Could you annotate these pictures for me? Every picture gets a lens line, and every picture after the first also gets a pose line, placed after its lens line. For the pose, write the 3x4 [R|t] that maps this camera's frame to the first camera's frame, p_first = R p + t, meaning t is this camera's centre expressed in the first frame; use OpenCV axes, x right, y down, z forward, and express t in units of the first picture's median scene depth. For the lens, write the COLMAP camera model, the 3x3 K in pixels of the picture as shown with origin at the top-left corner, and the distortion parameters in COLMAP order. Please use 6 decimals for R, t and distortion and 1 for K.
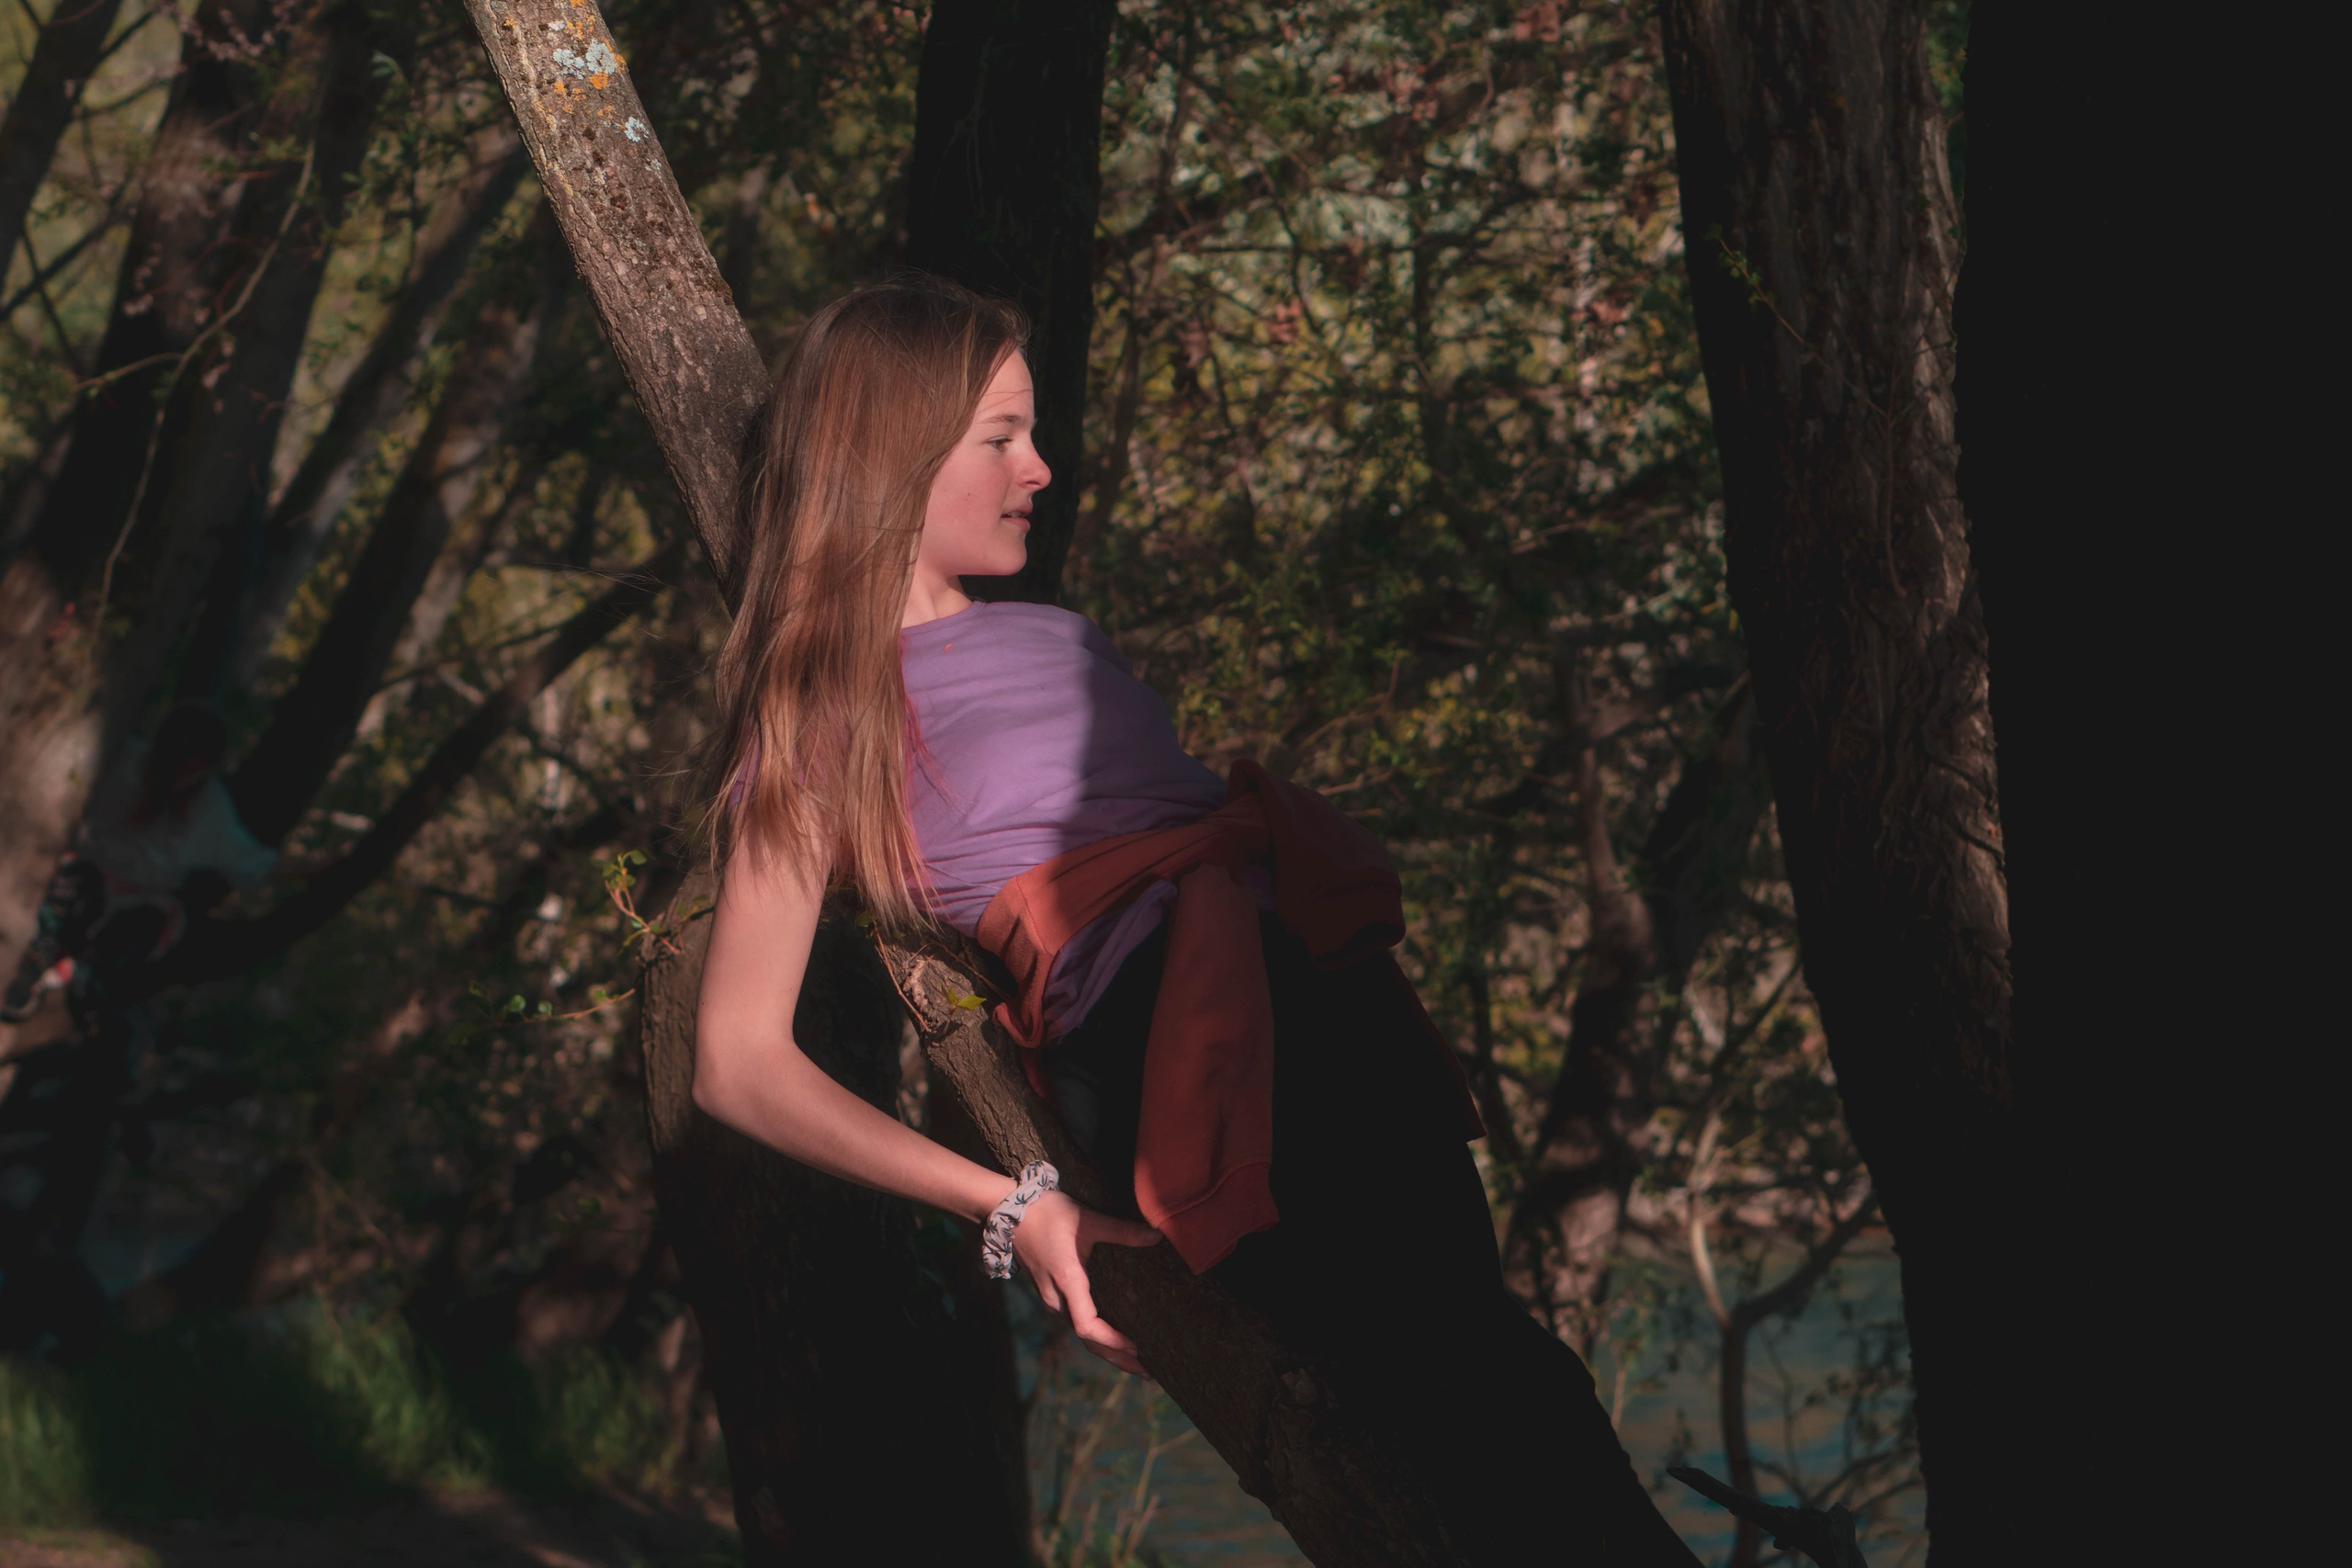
lens RADIAL K [[5341.7, 0, 1172.4], [0, 5341.7, 788.8], [0, 0, 1]] dist [0.038400, 0.000000]
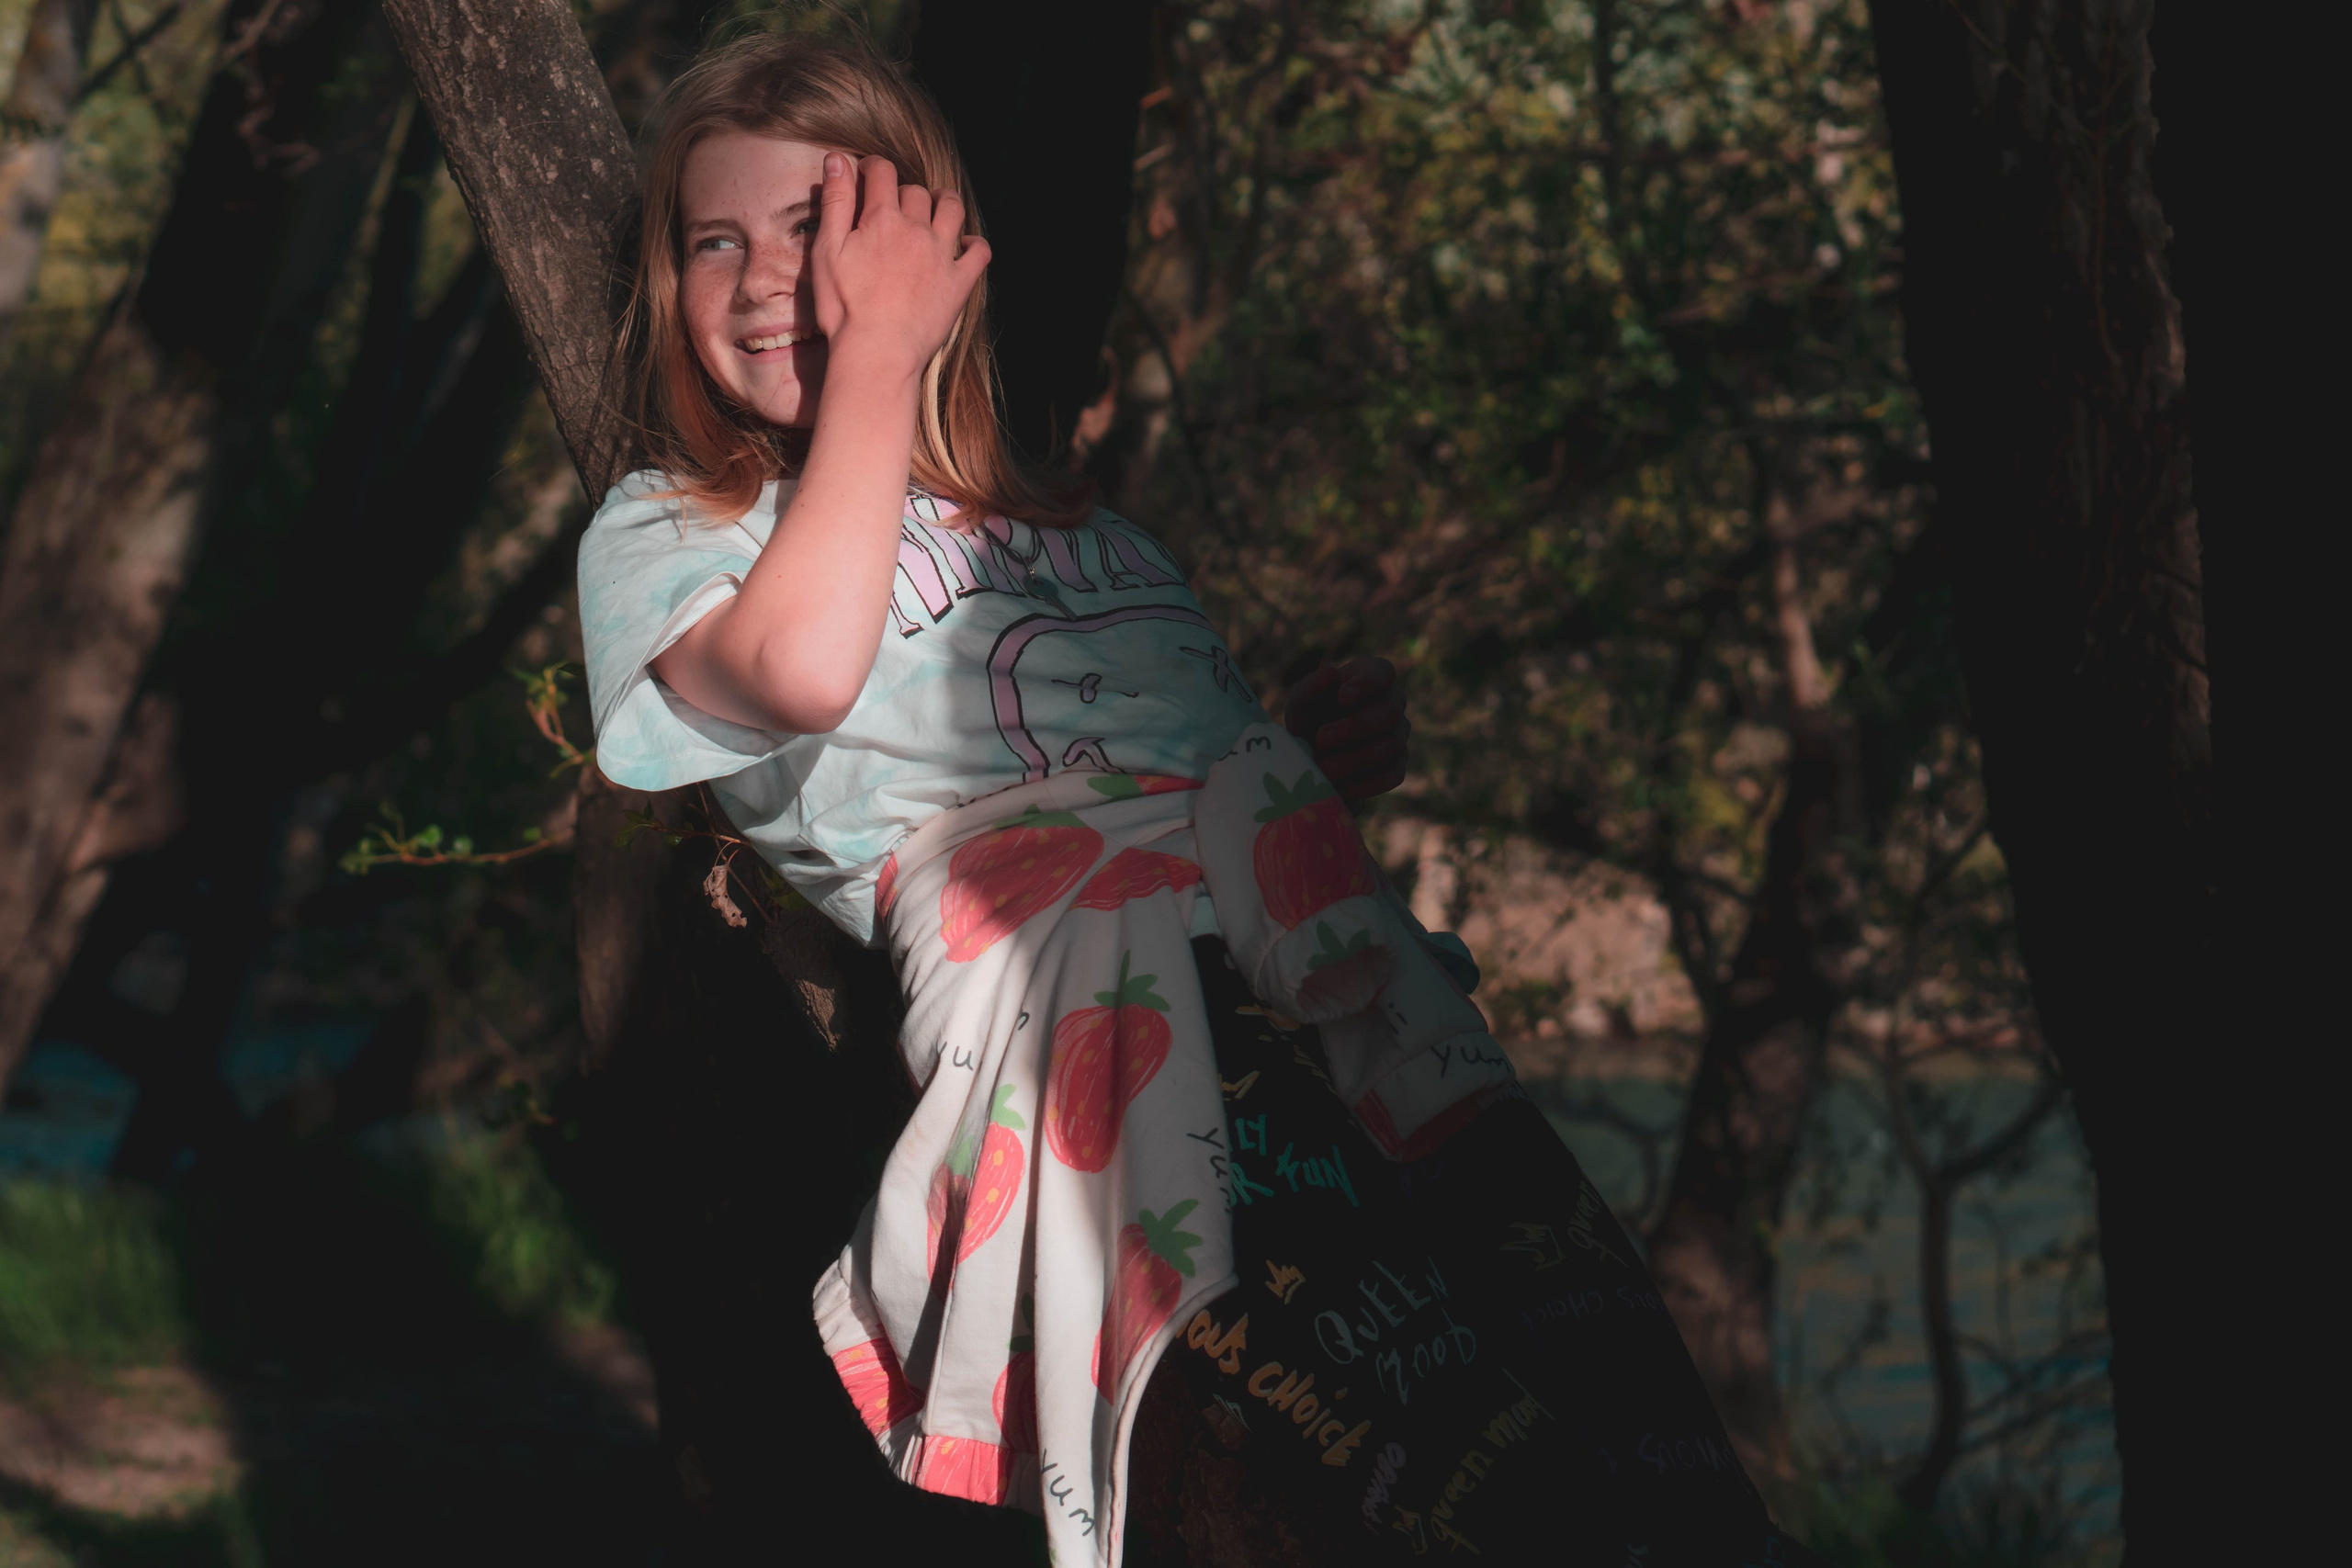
lens RADIAL K [[5341.7, 0, 1181.6], [0, 5341.7, 777.7], [0, 0, 1]] dist [0.038400, 0.000000]
pose [[0.998946, 0.009628, -0.044889, 0.030696], [-0.007947, 0.999265, 0.037488, -0.002289], [0.045217, -0.037091, 0.998288, 0.171407]]
